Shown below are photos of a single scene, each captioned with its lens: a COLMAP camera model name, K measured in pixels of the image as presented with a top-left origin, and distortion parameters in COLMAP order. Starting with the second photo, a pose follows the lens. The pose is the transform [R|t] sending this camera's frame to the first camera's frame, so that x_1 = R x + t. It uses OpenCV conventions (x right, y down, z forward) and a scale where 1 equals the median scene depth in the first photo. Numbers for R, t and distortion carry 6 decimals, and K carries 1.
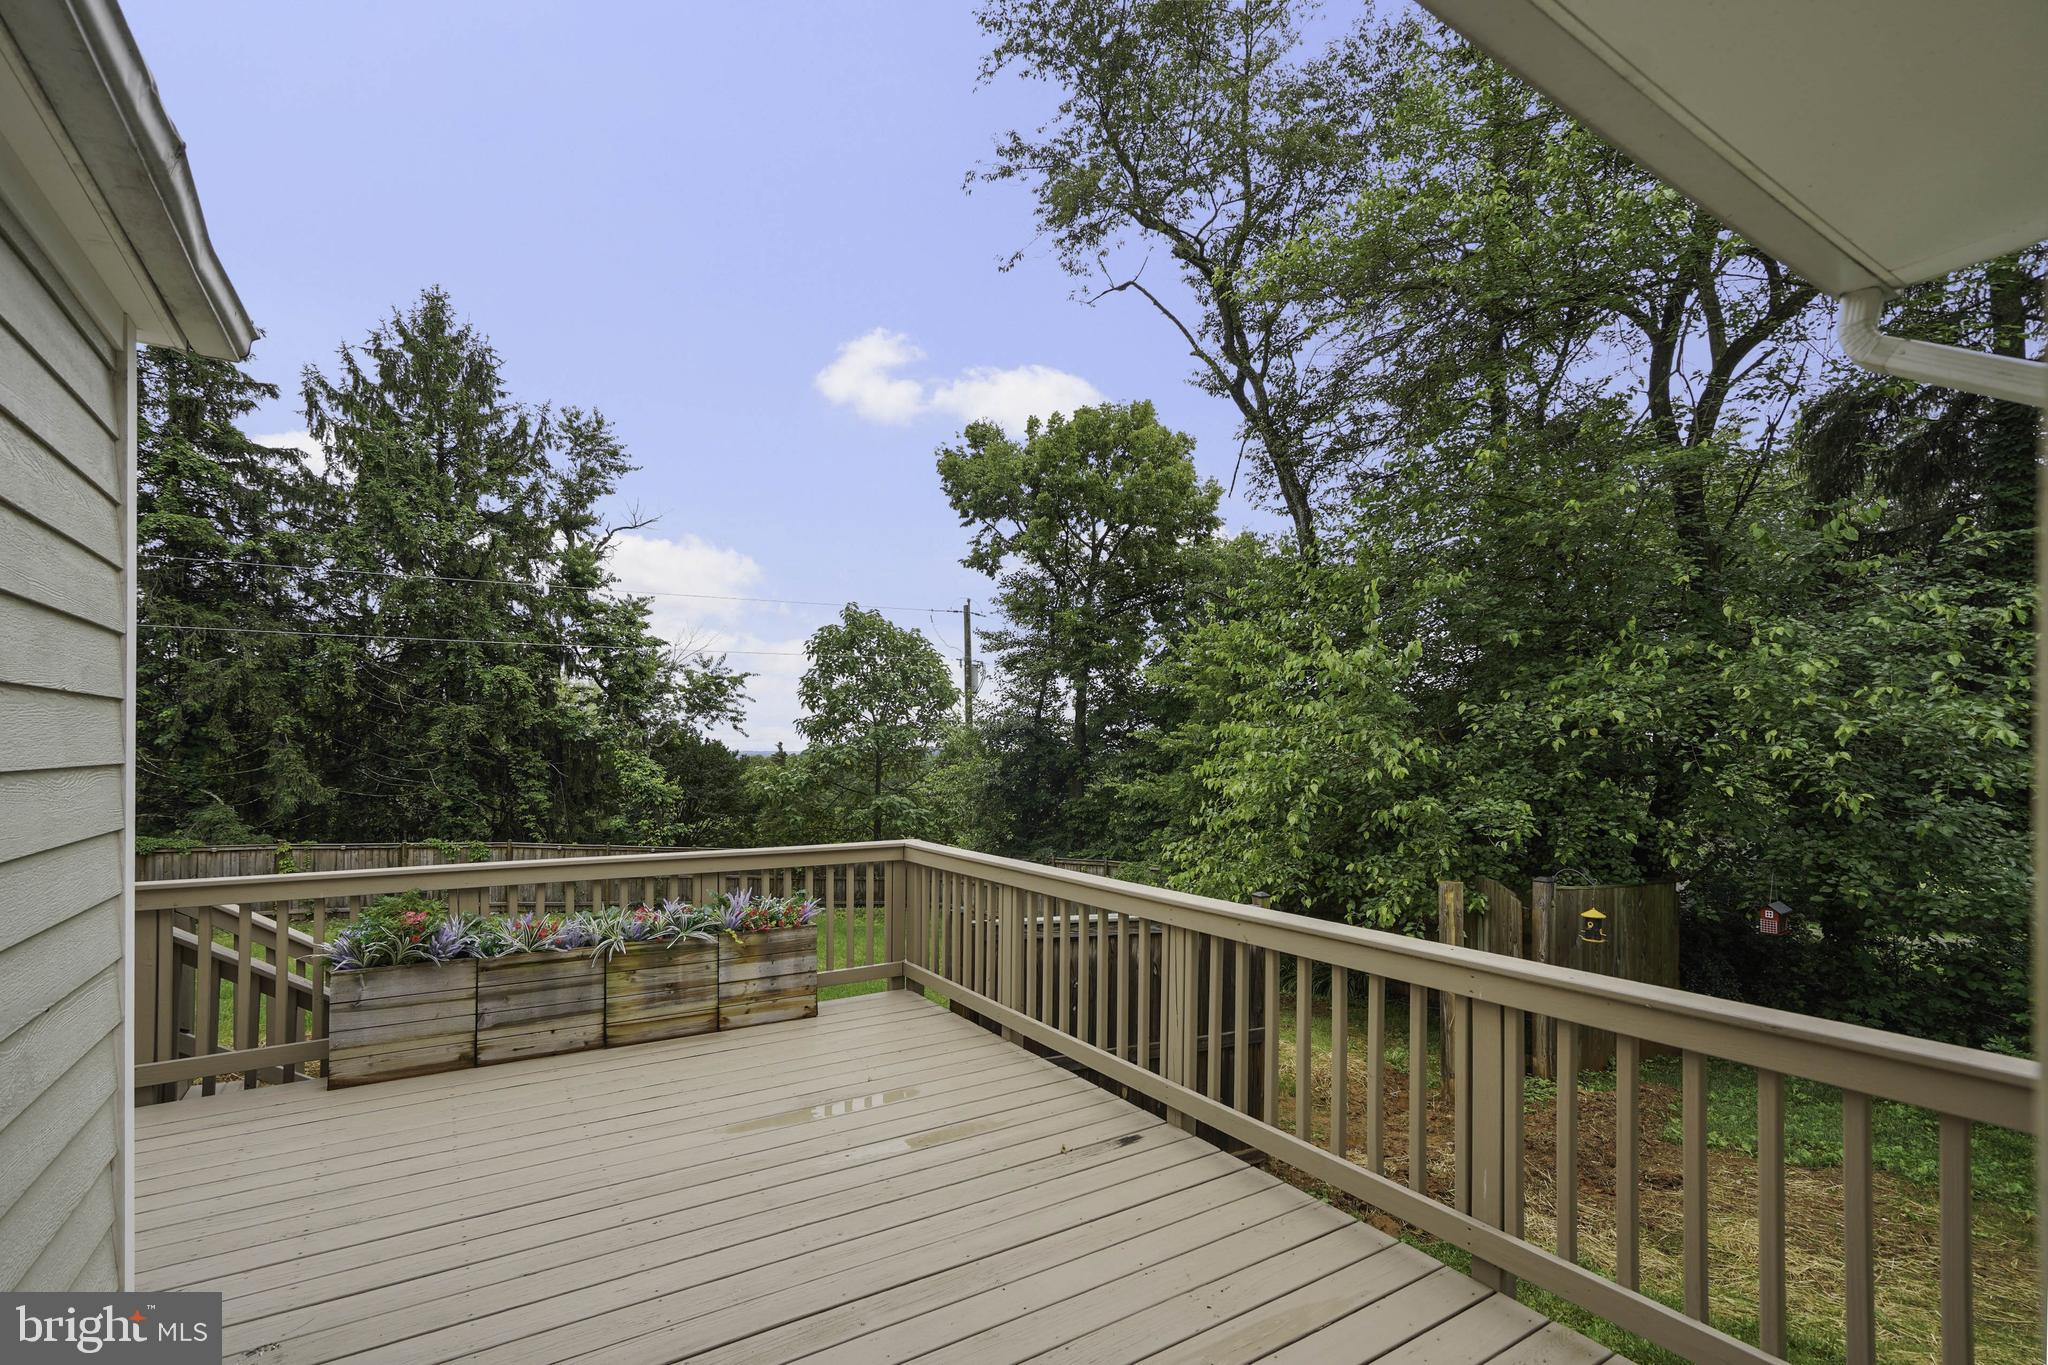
lens RADIAL K [[927.3, 0, 1047.2], [0, 927.3, 755.8], [0, 0, 1]] dist [0.015223, 0.014277]
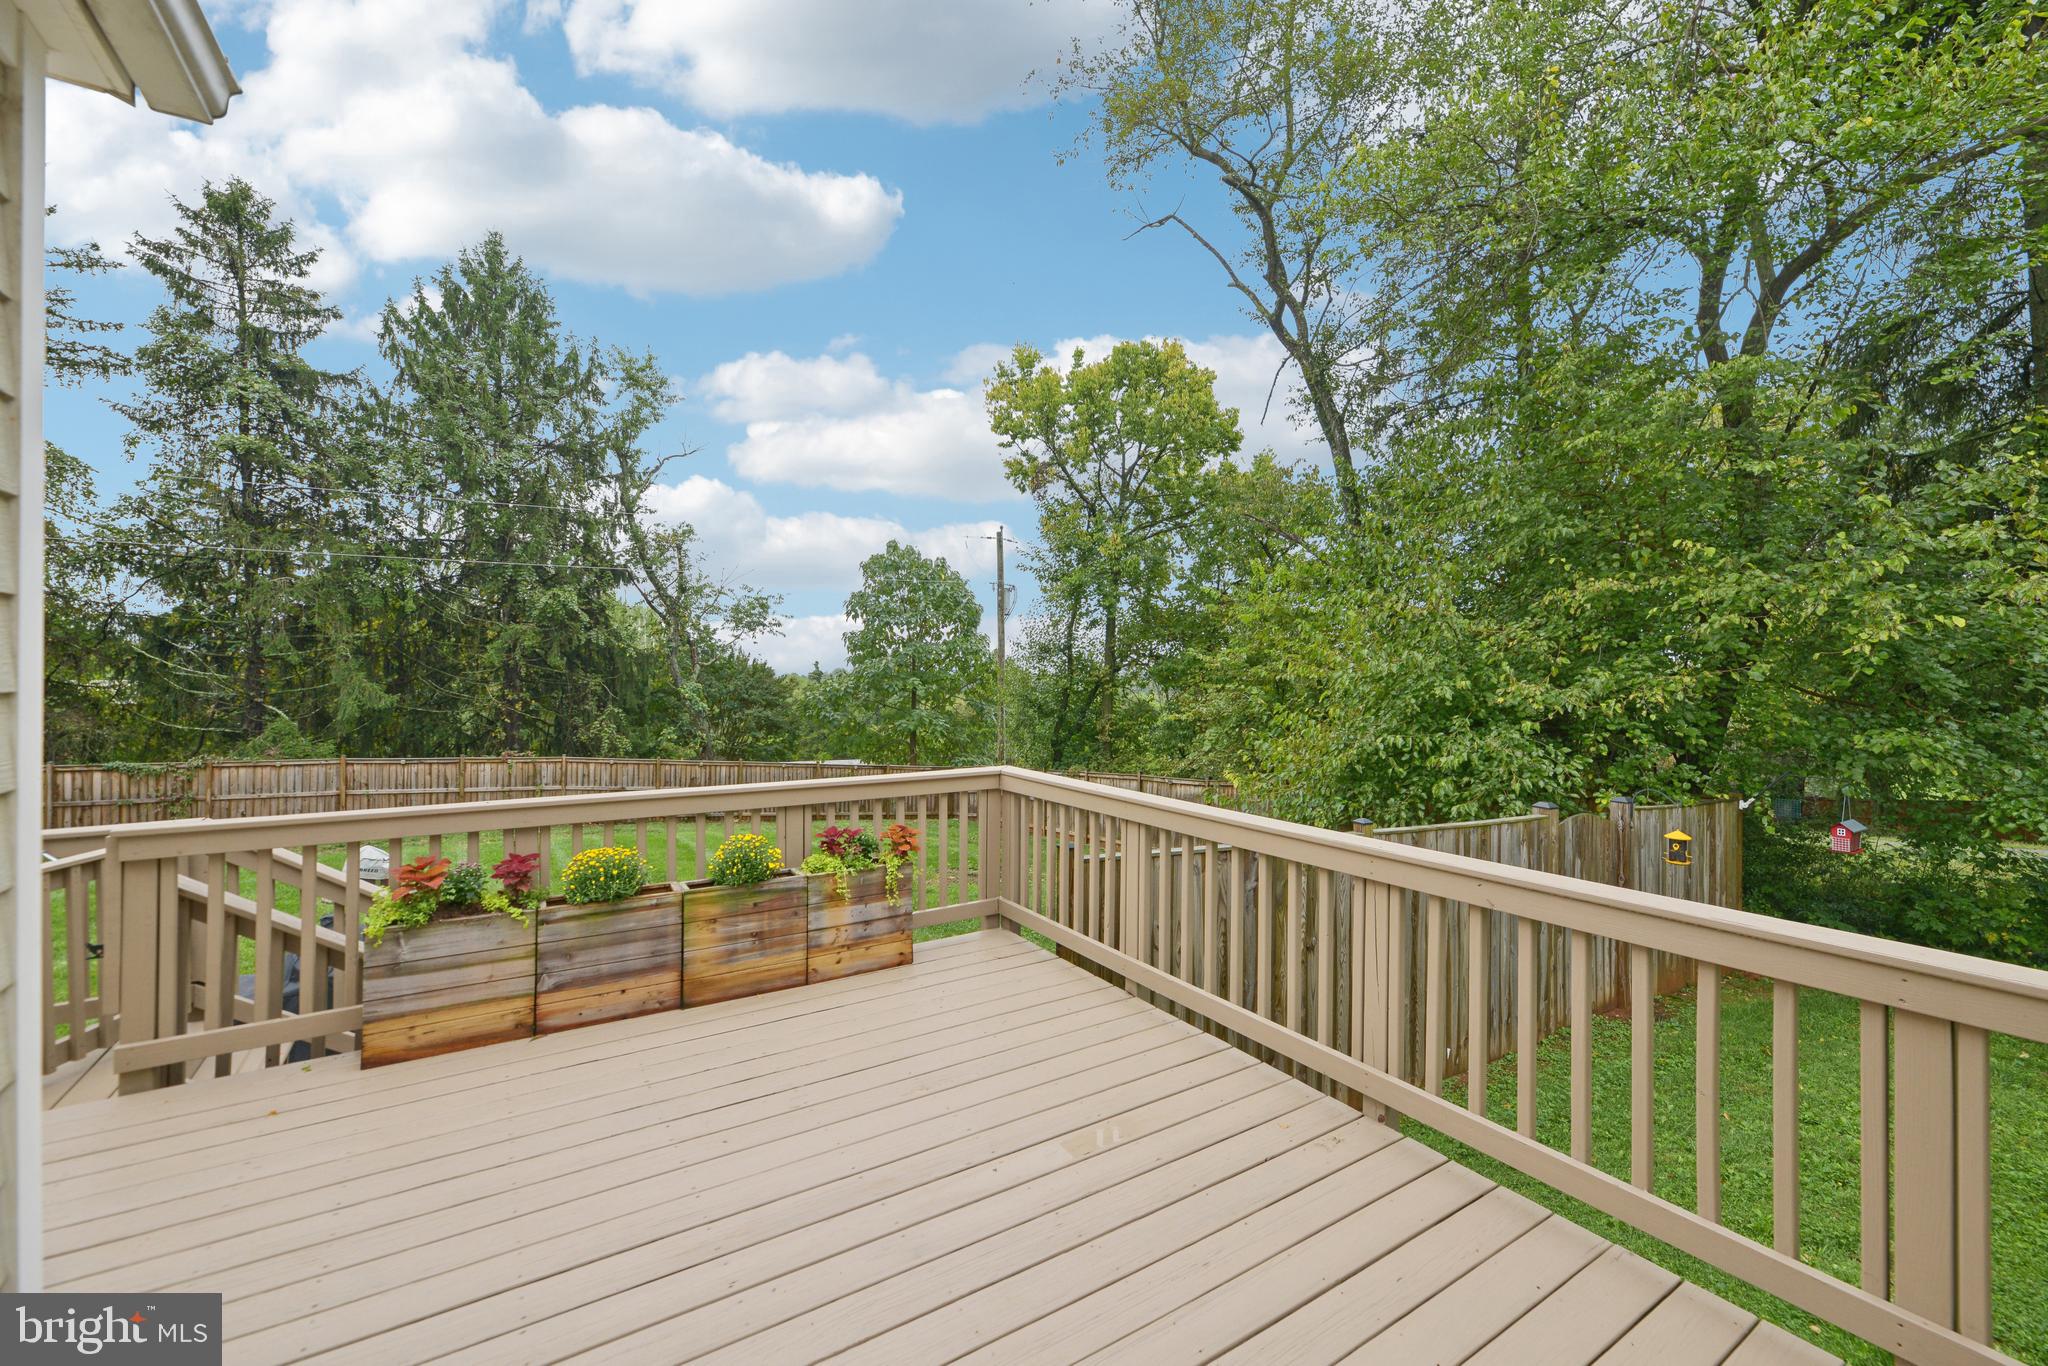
lens RADIAL K [[825.1, 0, 1045.2], [0, 825.1, 682.8], [0, 0, 1]] dist [0.012908, -0.000497]
pose [[0.999967, 0.003905, 0.007085, -0.110895], [-0.003969, 0.999951, 0.009074, 0.000529], [-0.007050, -0.009102, 0.999934, 0.176832]]
